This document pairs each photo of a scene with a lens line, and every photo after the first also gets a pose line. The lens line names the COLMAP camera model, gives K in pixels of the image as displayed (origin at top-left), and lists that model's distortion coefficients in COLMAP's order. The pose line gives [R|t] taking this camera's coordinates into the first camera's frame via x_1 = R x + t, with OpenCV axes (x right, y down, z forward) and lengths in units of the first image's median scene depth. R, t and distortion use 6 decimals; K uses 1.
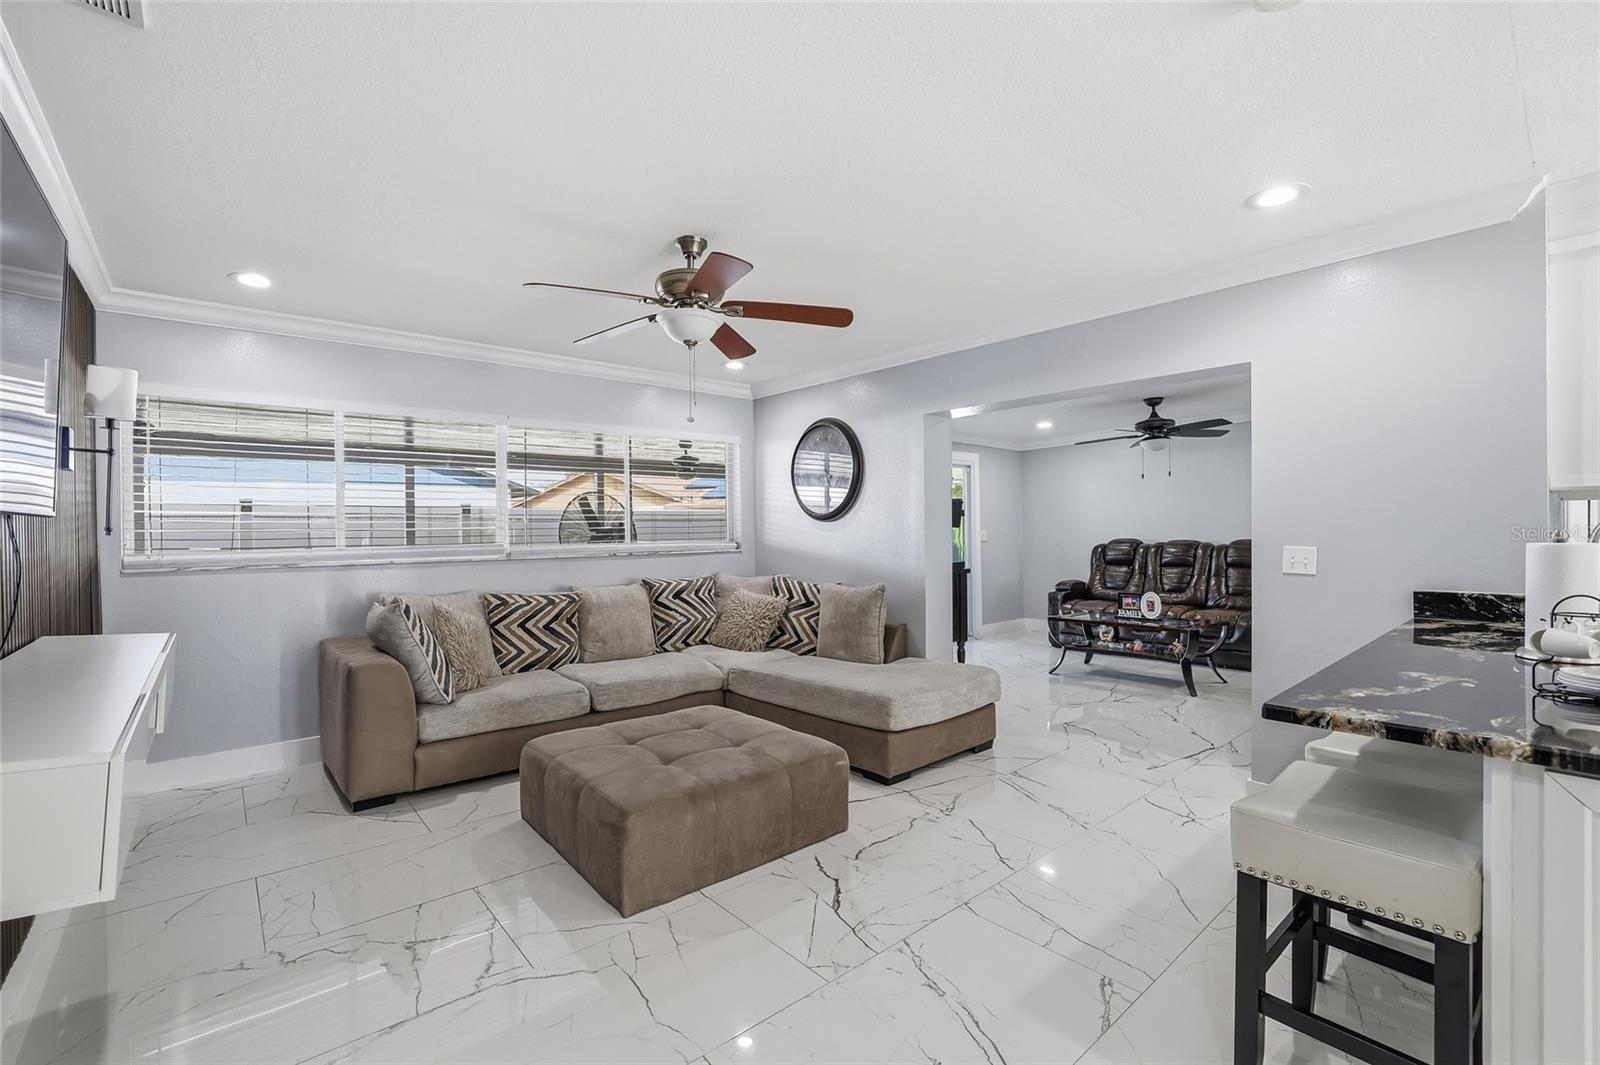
lens RADIAL K [[694.5, 0, 783.1], [0, 694.5, 538.6], [0, 0, 1]] dist [-0.022948, 0.000543]
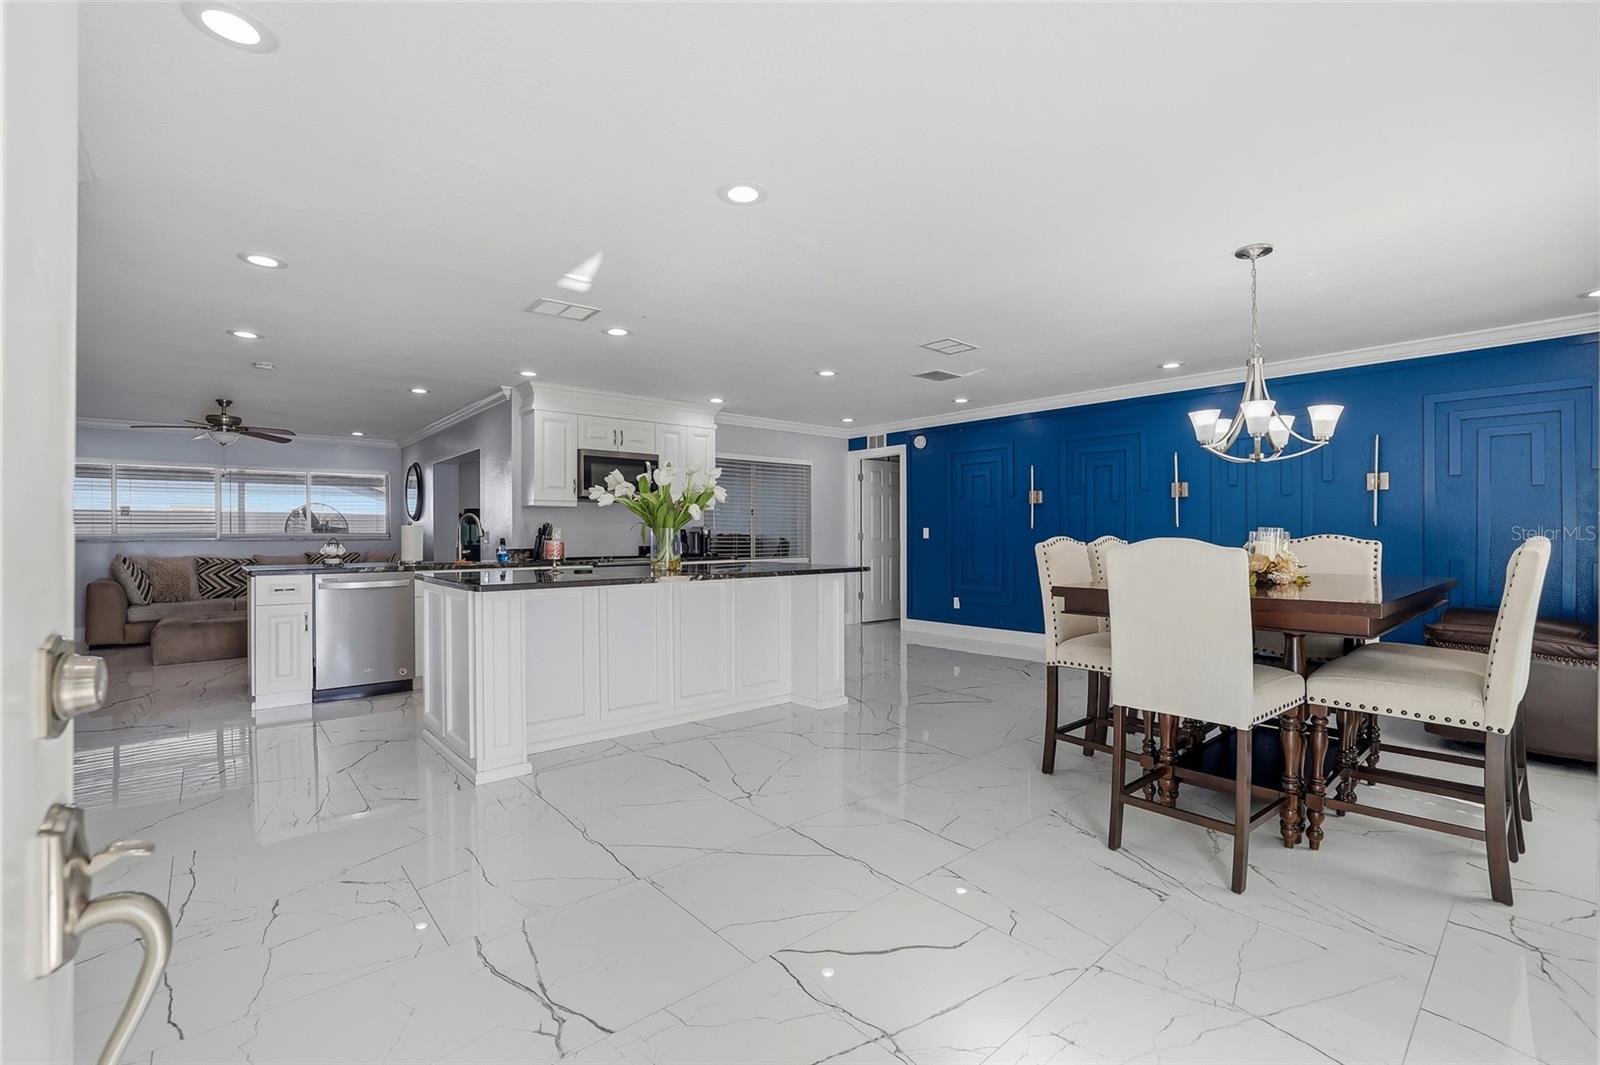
lens RADIAL K [[694.5, 0, 785.6], [0, 694.5, 532.6], [0, 0, 1]] dist [-0.022948, 0.000543]
pose [[0.999992, 0.003440, 0.002039, 1.190702], [-0.003422, 0.999954, -0.008973, 0.023255], [-0.002069, 0.008966, 0.999958, -0.884478]]
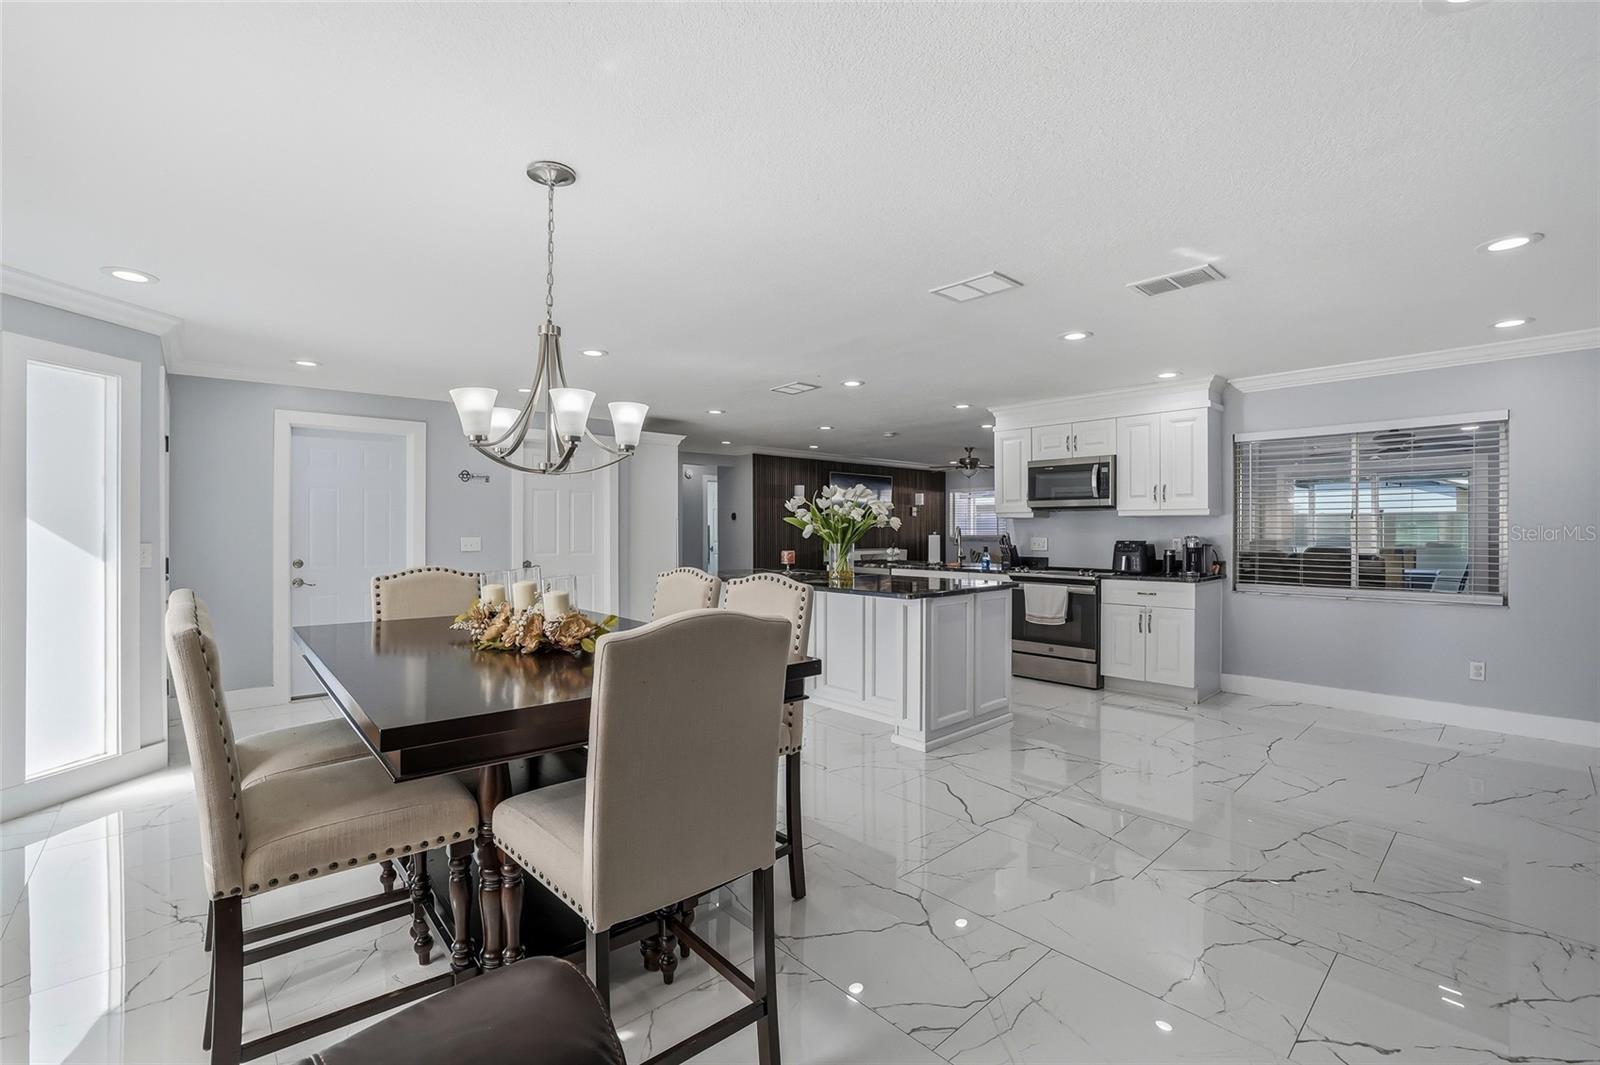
lens RADIAL K [[694.5, 0, 797.7], [0, 694.5, 529.9], [0, 0, 1]] dist [-0.022948, 0.000543]
pose [[0.042488, 0.006909, -0.999073, 2.209116], [-0.010577, 0.999923, 0.006465, -0.020204], [0.999041, 0.010292, 0.042558, -0.005615]]
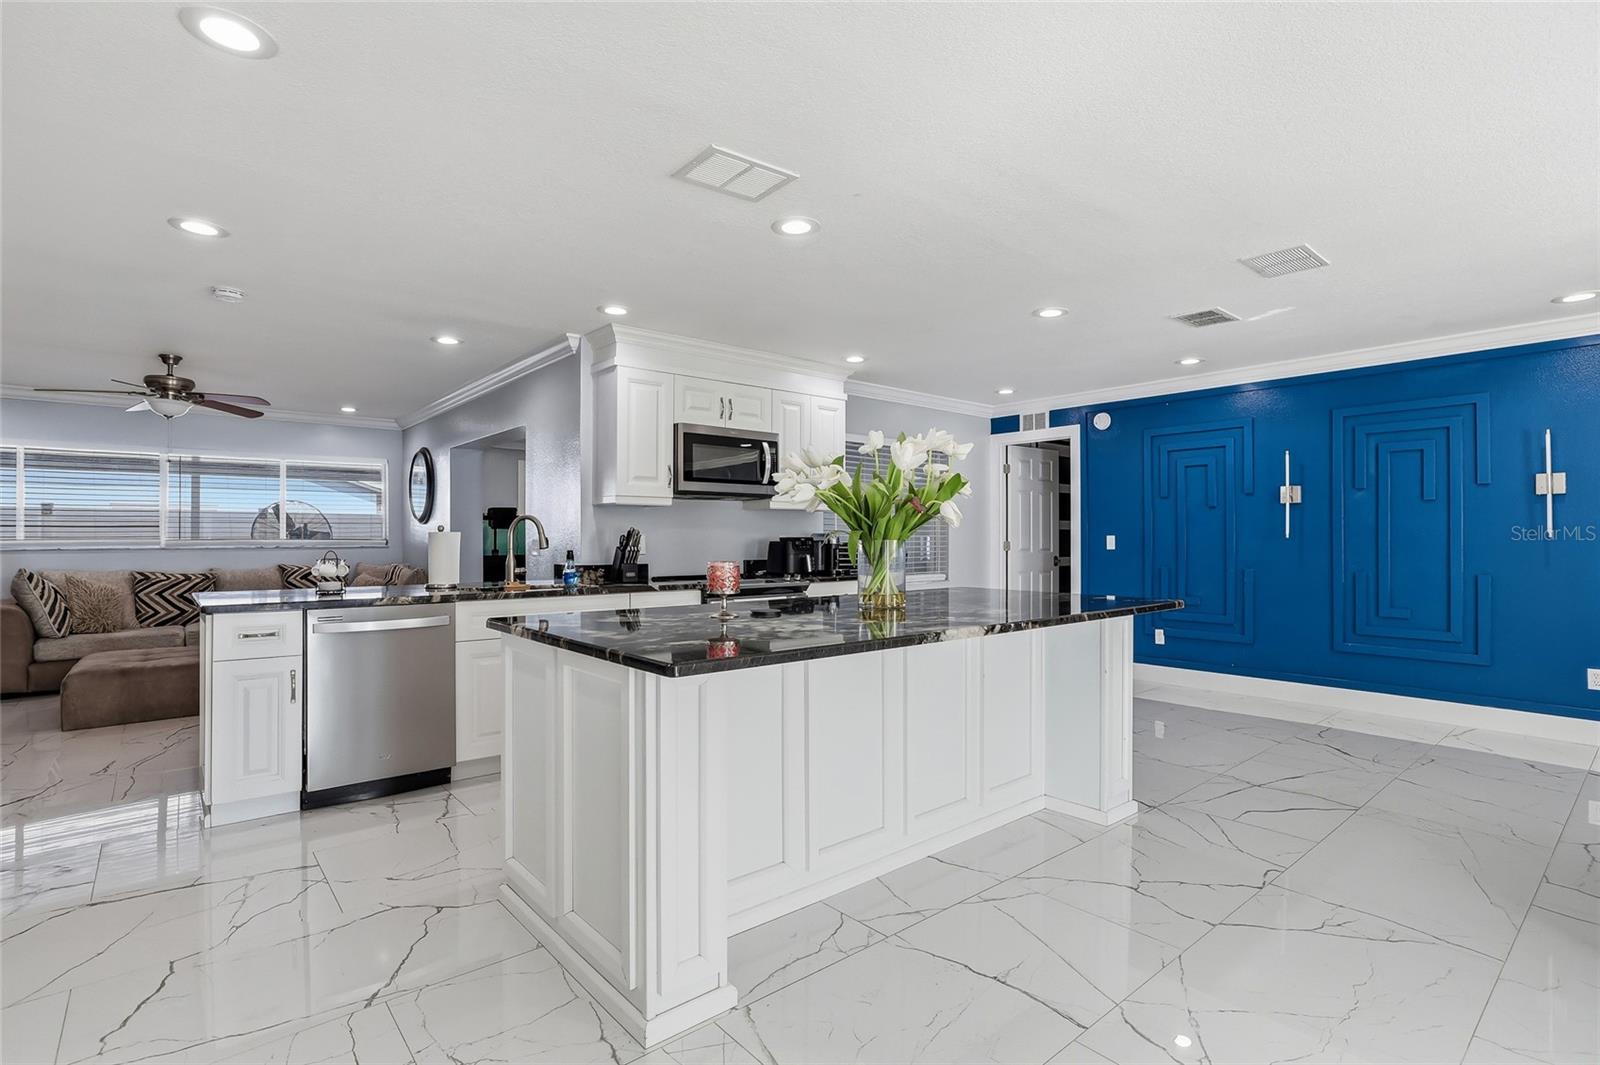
lens RADIAL K [[767.9, 0, 802.6], [0, 767.9, 529.4], [0, 0, 1]] dist [-0.025229, 0.005731]
pose [[0.999966, 0.006432, 0.005229, 0.946274], [-0.006339, 0.999823, -0.017701, 0.012133], [-0.005342, 0.017667, 0.999830, -0.568561]]
